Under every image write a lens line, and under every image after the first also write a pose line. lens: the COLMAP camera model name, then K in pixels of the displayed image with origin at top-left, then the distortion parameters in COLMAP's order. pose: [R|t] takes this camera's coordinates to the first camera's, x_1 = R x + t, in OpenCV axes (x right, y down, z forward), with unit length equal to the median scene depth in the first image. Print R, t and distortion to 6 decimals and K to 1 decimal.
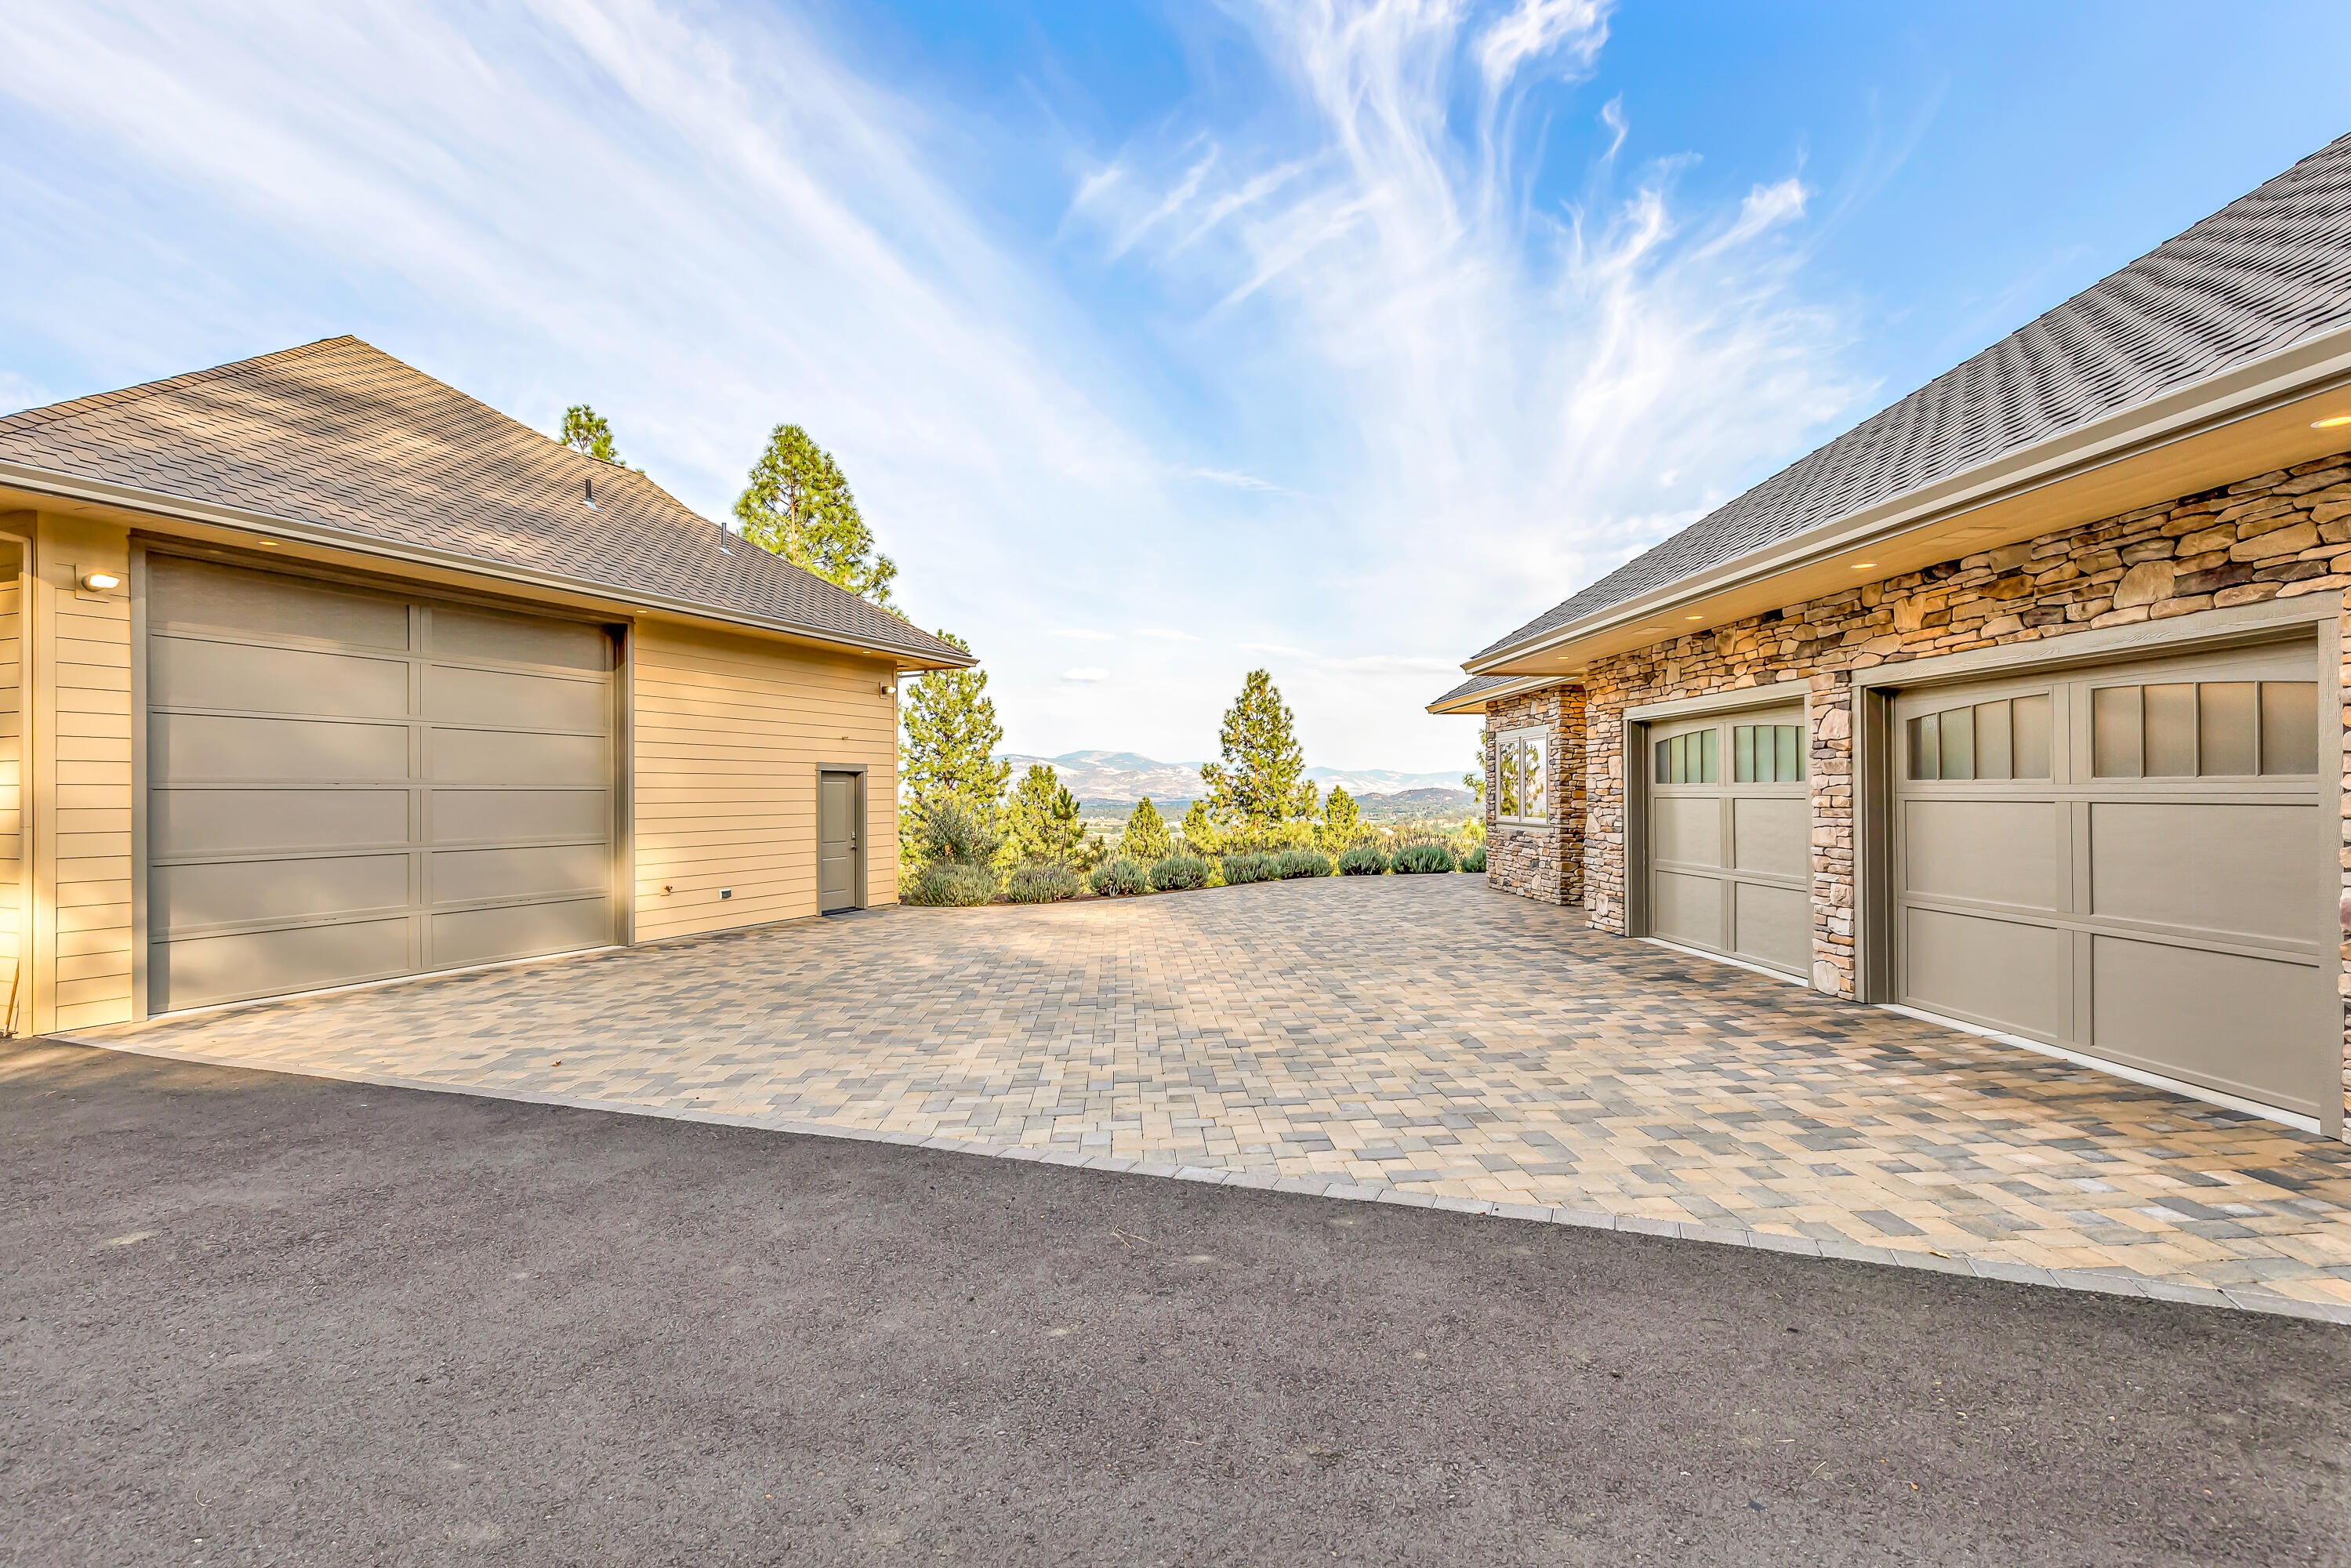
lens RADIAL K [[1081.5, 0, 1180.8], [0, 1081.5, 783.9], [0, 0, 1]] dist [0.014576, -0.003605]
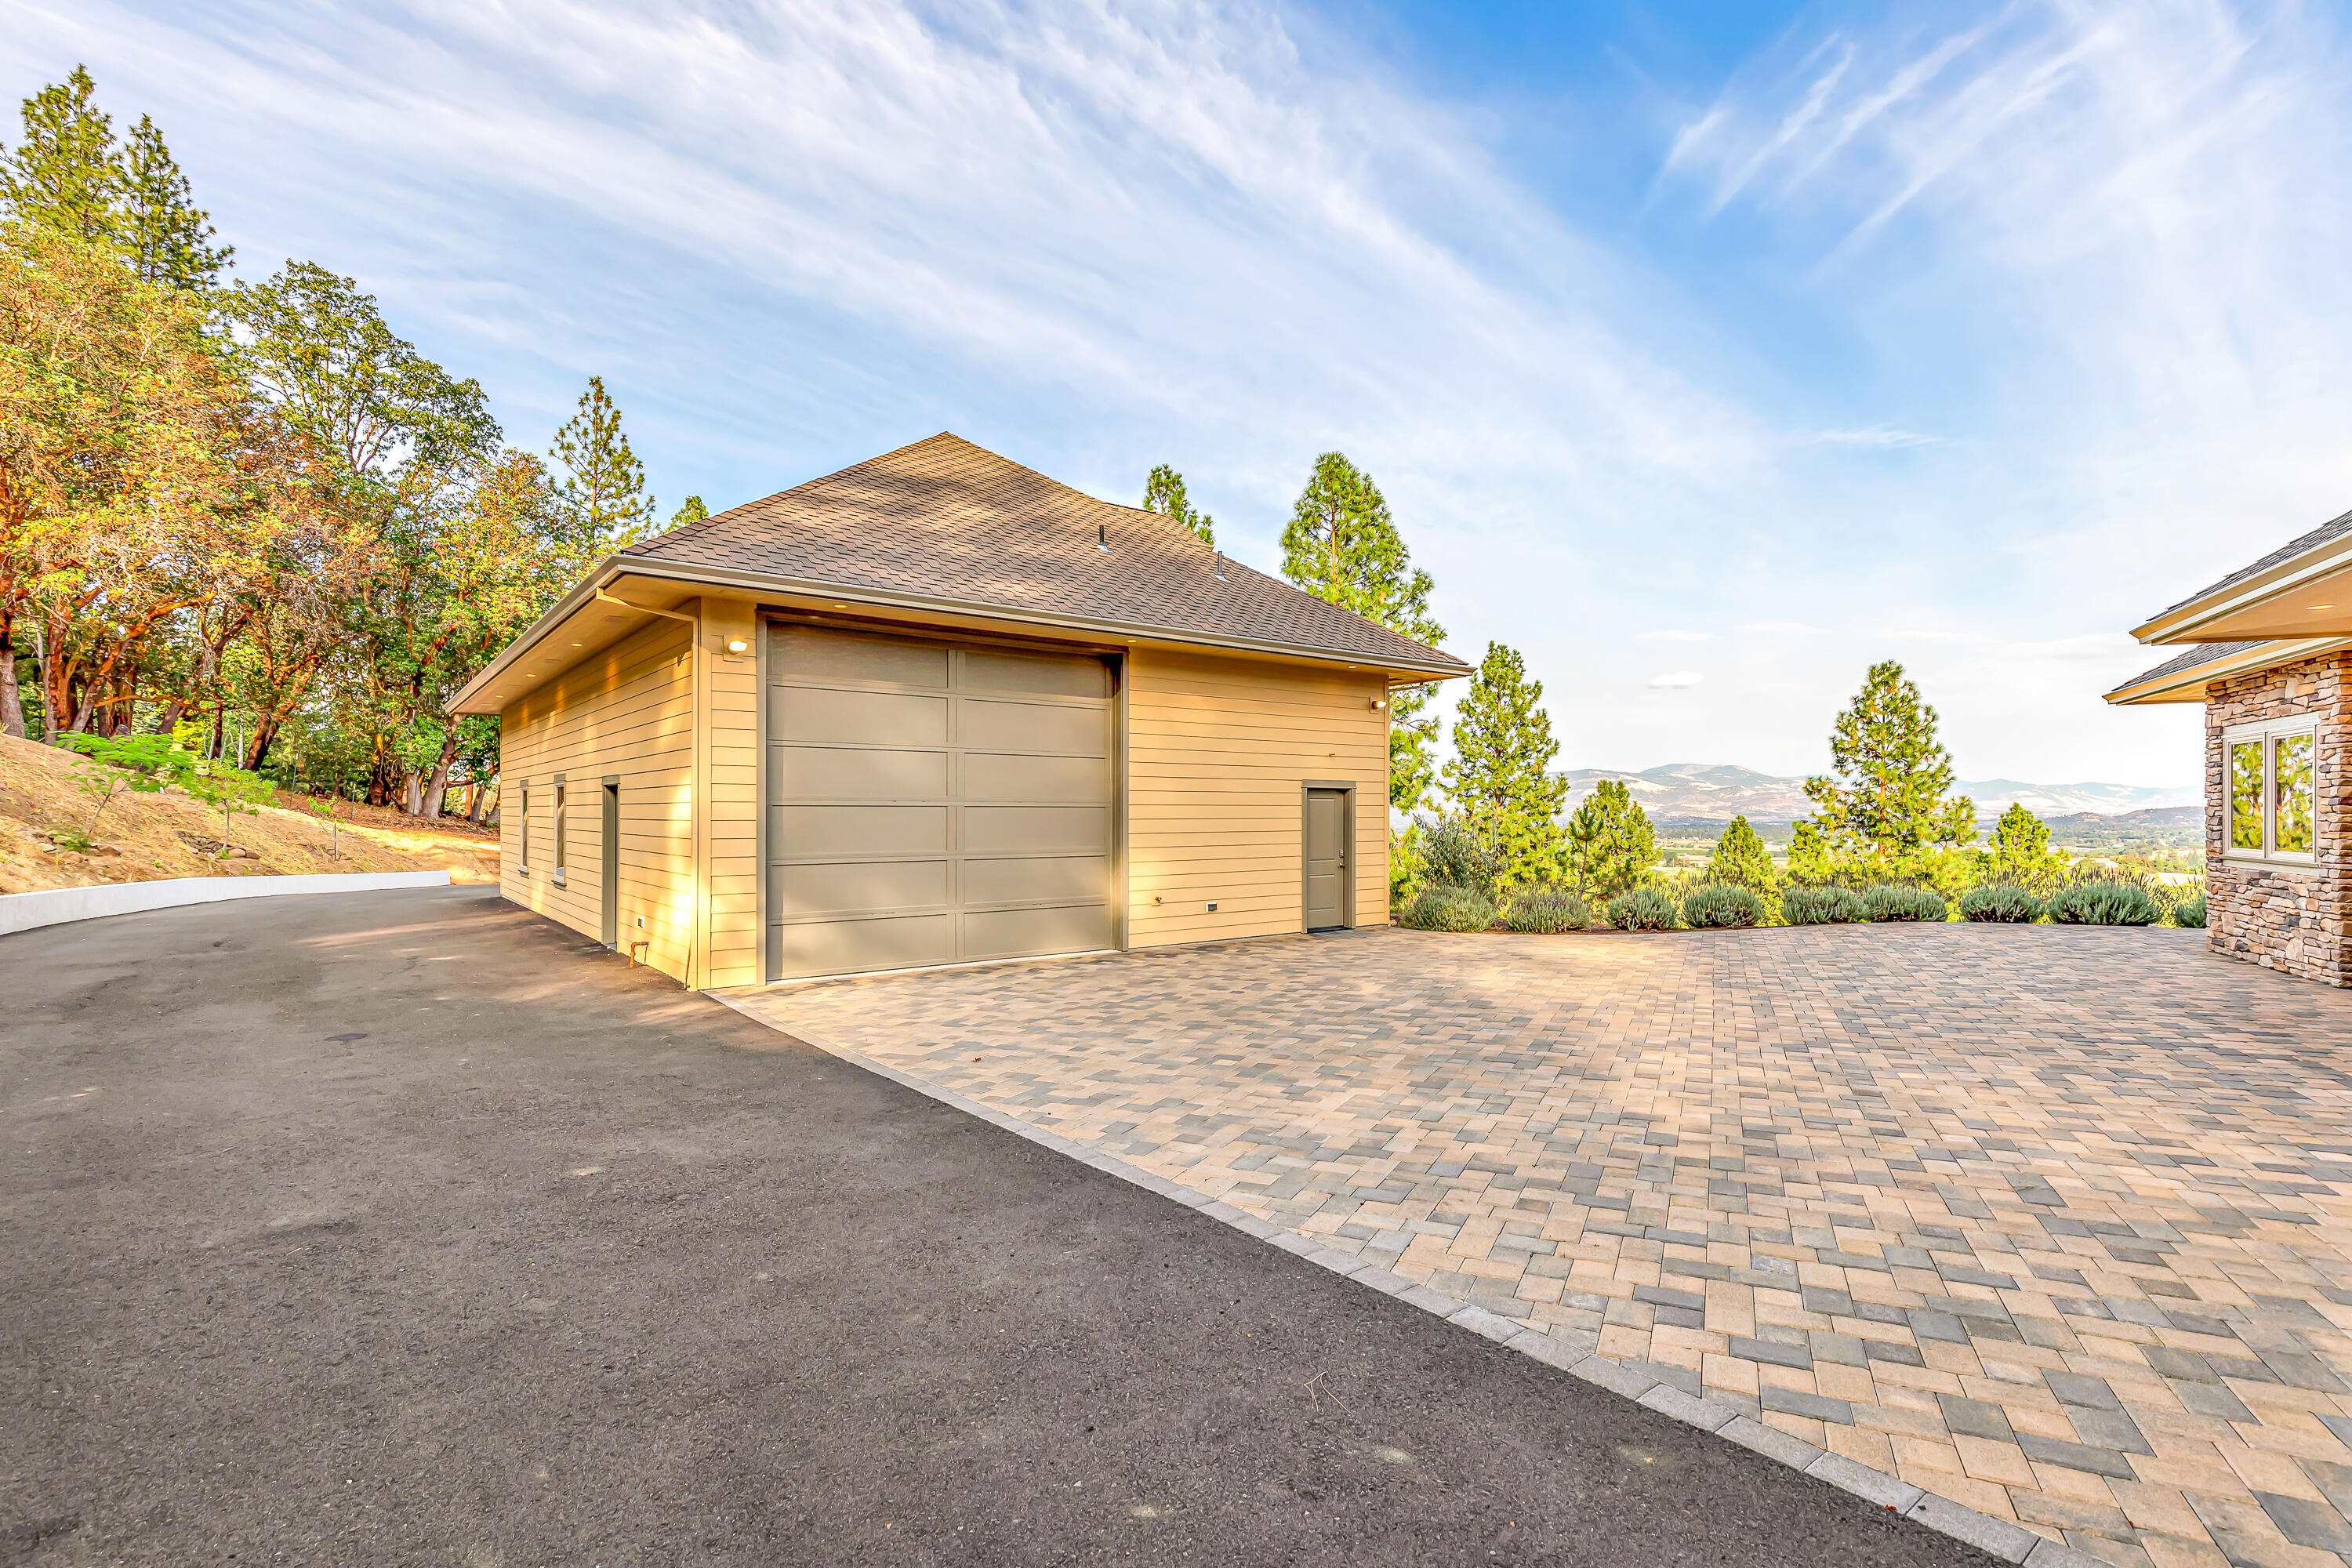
lens RADIAL K [[1082.0, 0, 1183.6], [0, 1082.0, 807.2], [0, 0, 1]] dist [0.014576, -0.003605]
pose [[0.870511, 0.004013, -0.492133, 0.076348], [-0.000901, 0.999978, 0.006561, -0.001282], [0.492149, -0.005268, 0.870495, 0.088264]]
